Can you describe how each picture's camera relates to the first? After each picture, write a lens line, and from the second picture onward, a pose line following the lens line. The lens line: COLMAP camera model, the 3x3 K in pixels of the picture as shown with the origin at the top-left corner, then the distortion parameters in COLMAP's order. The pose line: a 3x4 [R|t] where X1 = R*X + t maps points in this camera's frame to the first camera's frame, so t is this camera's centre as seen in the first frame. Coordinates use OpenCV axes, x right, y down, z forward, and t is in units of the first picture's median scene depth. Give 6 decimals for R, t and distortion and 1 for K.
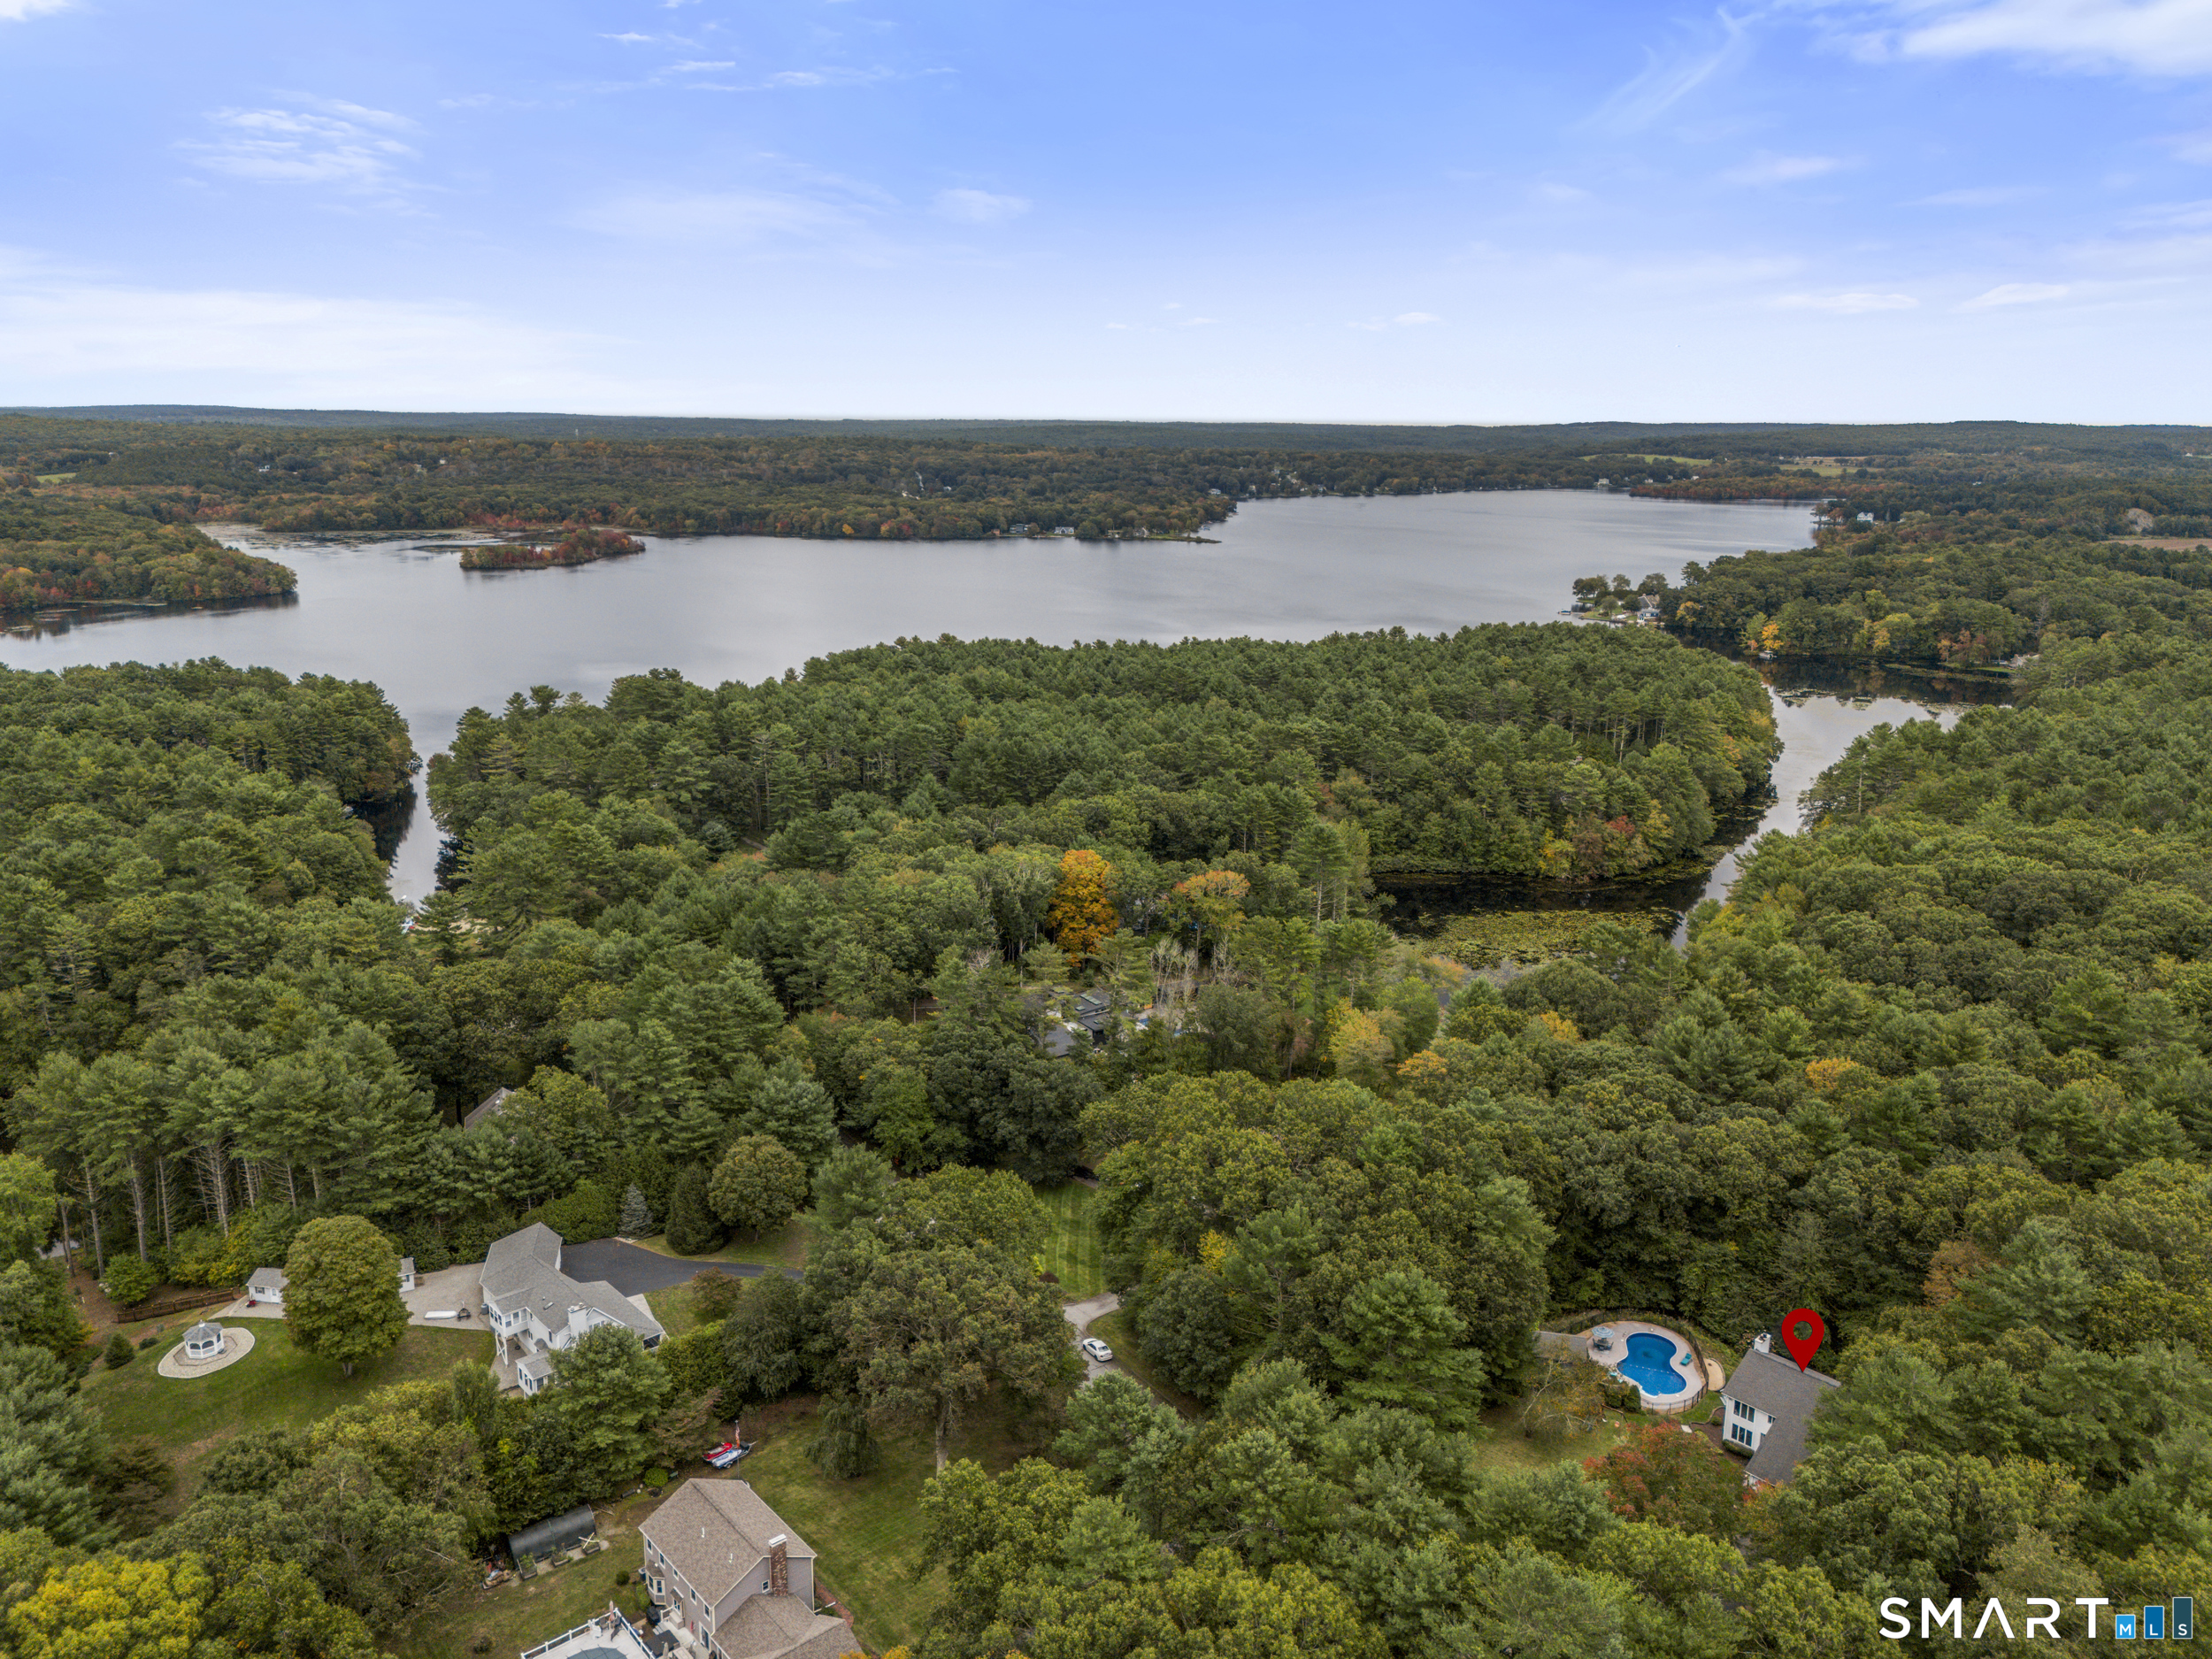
lens RADIAL K [[1587.0, 0, 1106.0], [0, 1587.0, 829.5], [0, 0, 1]] dist [0.083515, -0.088699]
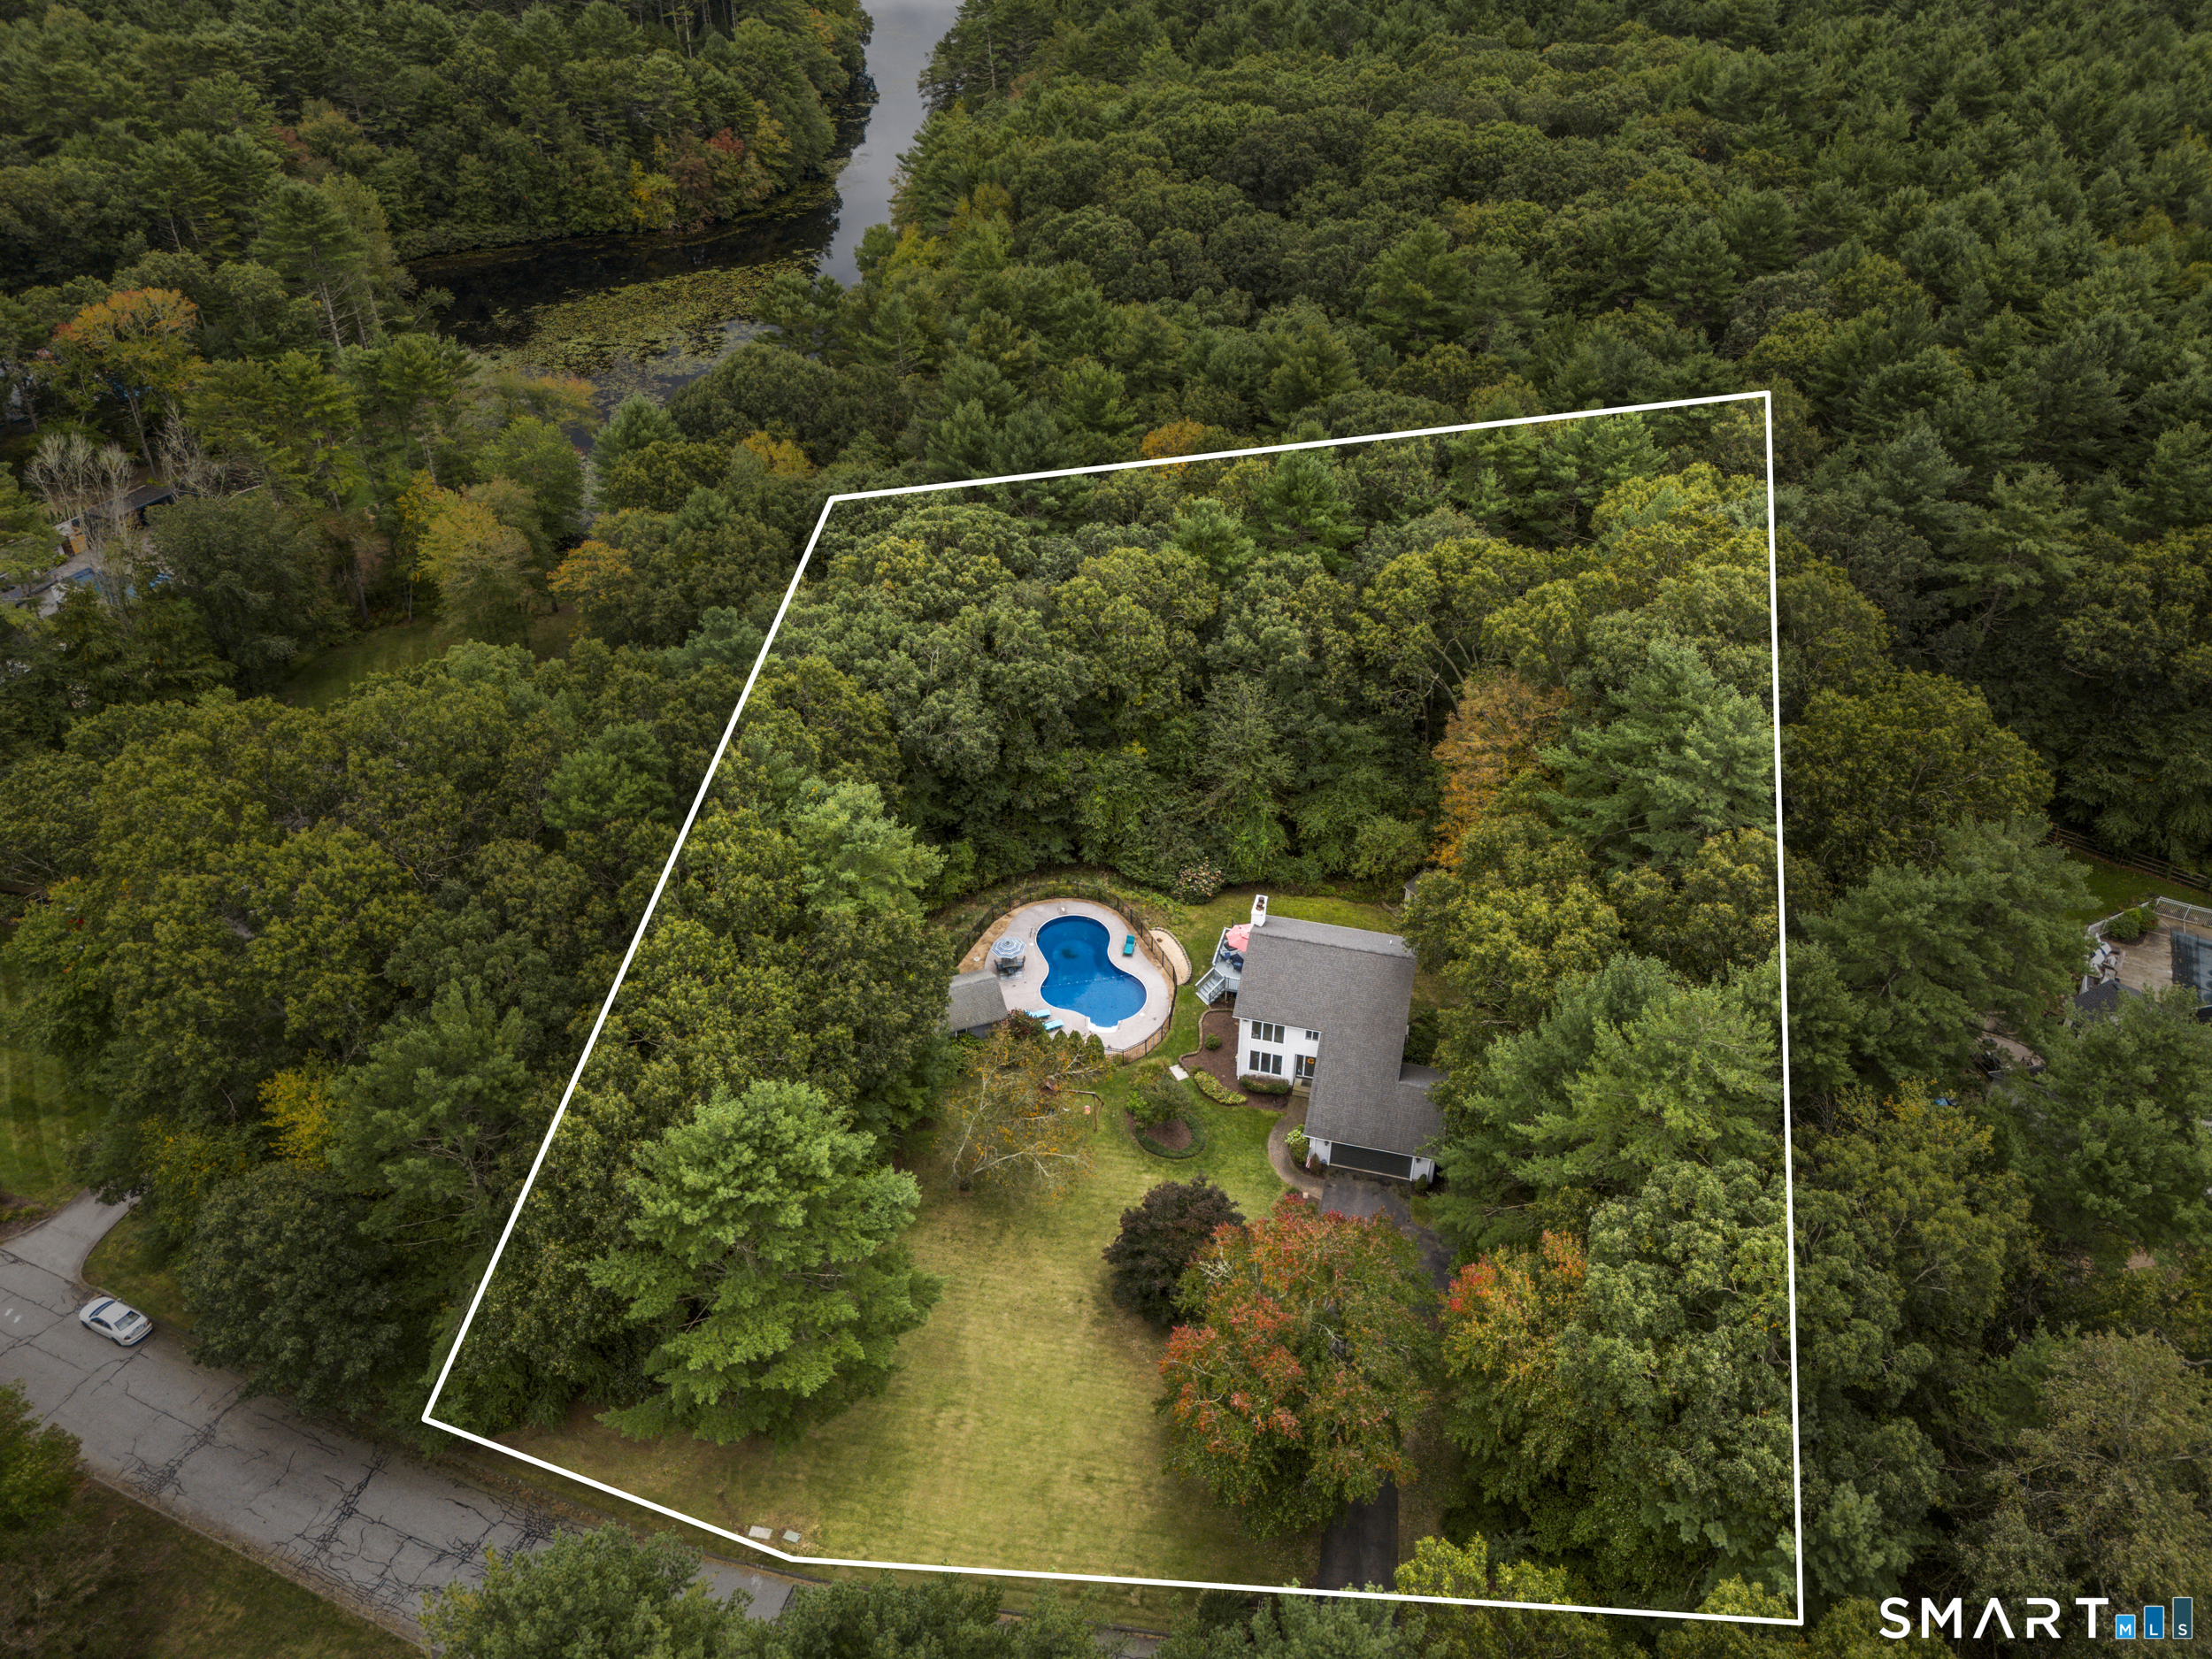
lens RADIAL K [[1587.0, 0, 1106.0], [0, 1587.0, 829.5], [0, 0, 1]] dist [0.083515, -0.088699]
pose [[0.838029, -0.316592, 0.444383, 0.049902], [0.130715, 0.907222, 0.399827, 0.016347], [-0.529736, -0.276979, 0.801662, 0.311157]]
